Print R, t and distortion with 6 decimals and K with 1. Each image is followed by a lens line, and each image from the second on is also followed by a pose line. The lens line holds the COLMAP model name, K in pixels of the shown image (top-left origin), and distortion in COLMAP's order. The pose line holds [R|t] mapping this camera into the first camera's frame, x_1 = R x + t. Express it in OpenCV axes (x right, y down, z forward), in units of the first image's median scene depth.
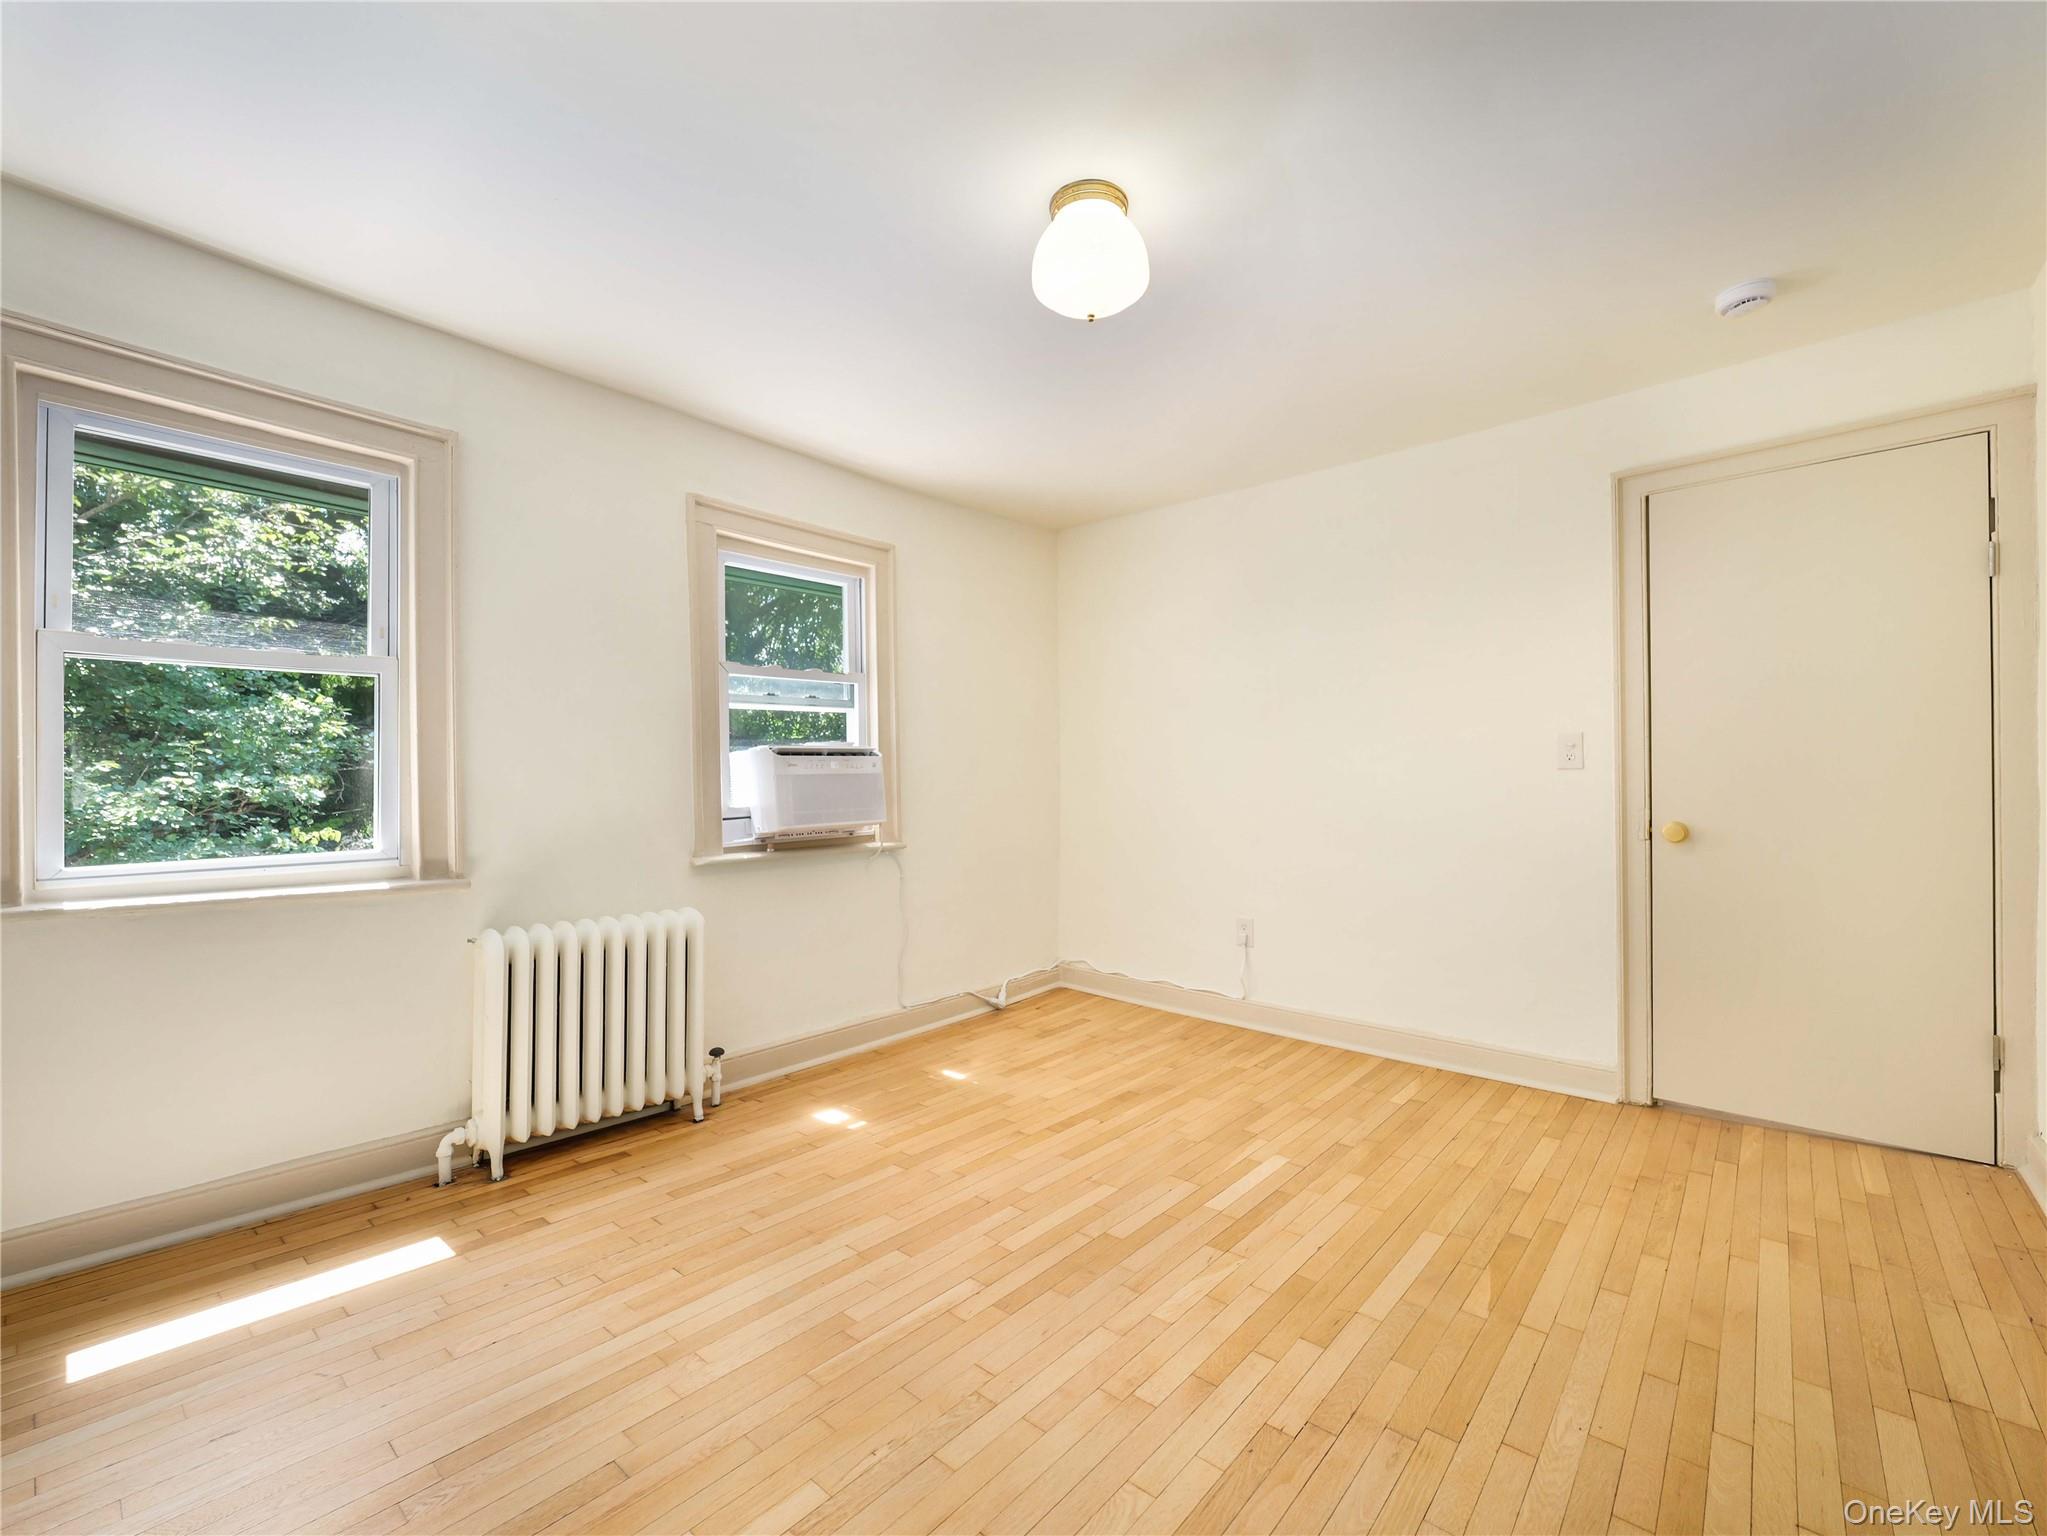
lens RADIAL K [[867.9, 0, 1035.6], [0, 867.9, 757.4], [0, 0, 1]] dist [-0.002734, 0.000107]
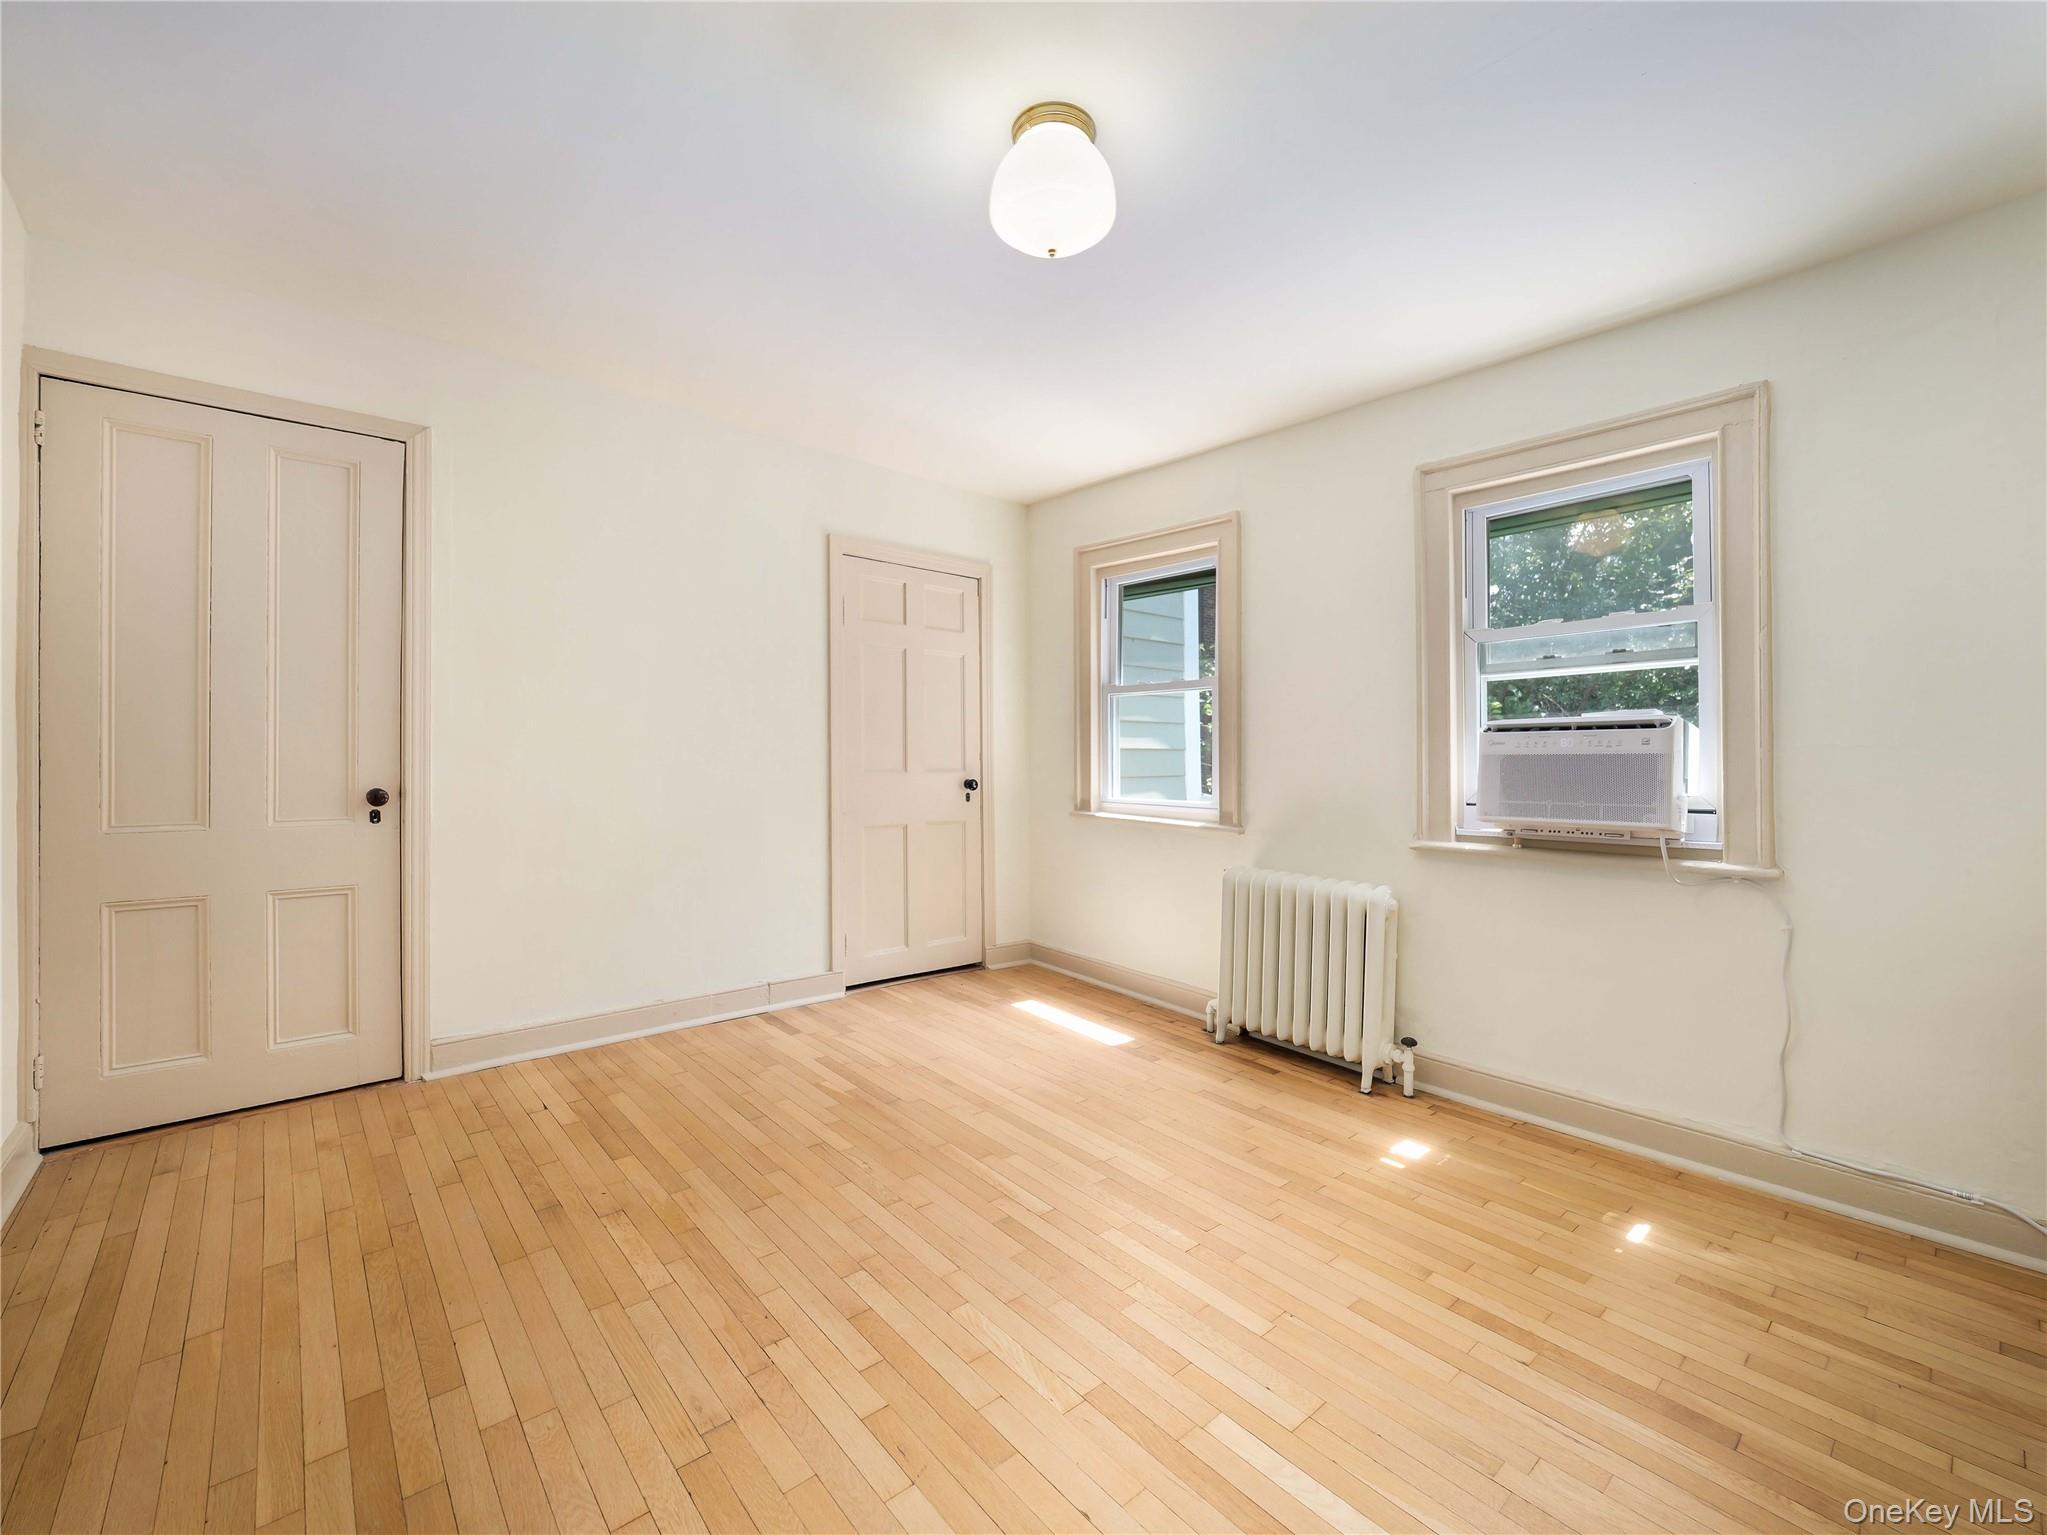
lens RADIAL K [[867.9, 0, 1035.6], [0, 867.9, 756.9], [0, 0, 1]] dist [-0.002734, 0.000107]
pose [[-0.141253, -0.001686, -0.989972, 0.706954], [0.007560, 0.999968, -0.002782, 0.024702], [0.989945, -0.007877, -0.141236, 0.796458]]
